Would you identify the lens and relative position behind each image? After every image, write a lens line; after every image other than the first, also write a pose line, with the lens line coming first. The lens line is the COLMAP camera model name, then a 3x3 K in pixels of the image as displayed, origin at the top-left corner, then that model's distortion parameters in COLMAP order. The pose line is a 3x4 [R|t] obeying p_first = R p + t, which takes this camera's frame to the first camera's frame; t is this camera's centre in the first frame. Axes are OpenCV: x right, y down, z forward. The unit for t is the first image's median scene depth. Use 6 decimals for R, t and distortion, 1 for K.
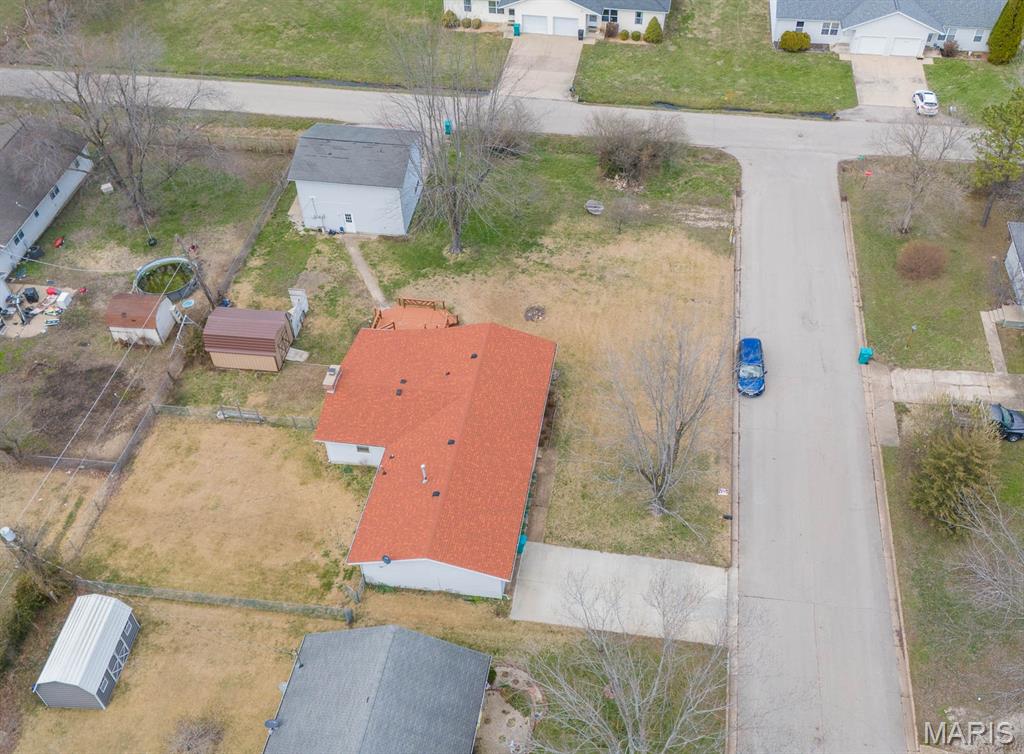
lens RADIAL K [[981.6, 0, 565.6], [0, 981.6, 377.8], [0, 0, 1]] dist [0.063479, -0.041796]
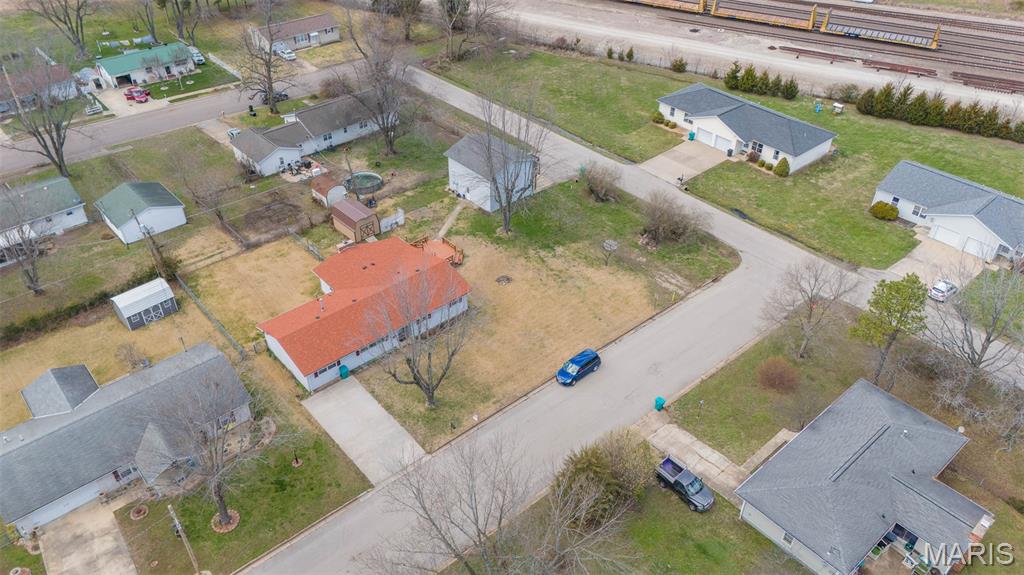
lens RADIAL K [[750.3, 0, 515.8], [0, 750.3, 286.1], [0, 0, 1]] dist [0.086918, -0.092927]
pose [[0.751173, 0.399188, -0.525727, 0.581573], [-0.474873, 0.879994, -0.010326, -0.054874], [0.458514, 0.257410, 0.850591, 0.053804]]
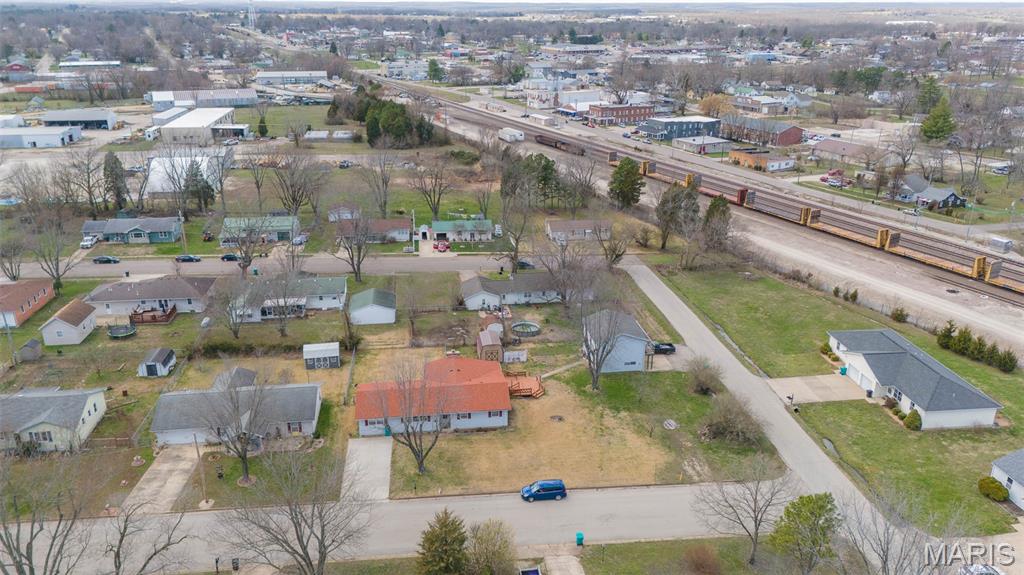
lens RADIAL K [[750.3, 0, 515.8], [0, 750.3, 286.1], [0, 0, 1]] dist [0.086918, -0.092927]
pose [[0.252969, 0.335689, -0.907370, 1.075172], [-0.696839, 0.713822, 0.069810, -0.275113], [0.671134, 0.614631, 0.414496, 0.265752]]
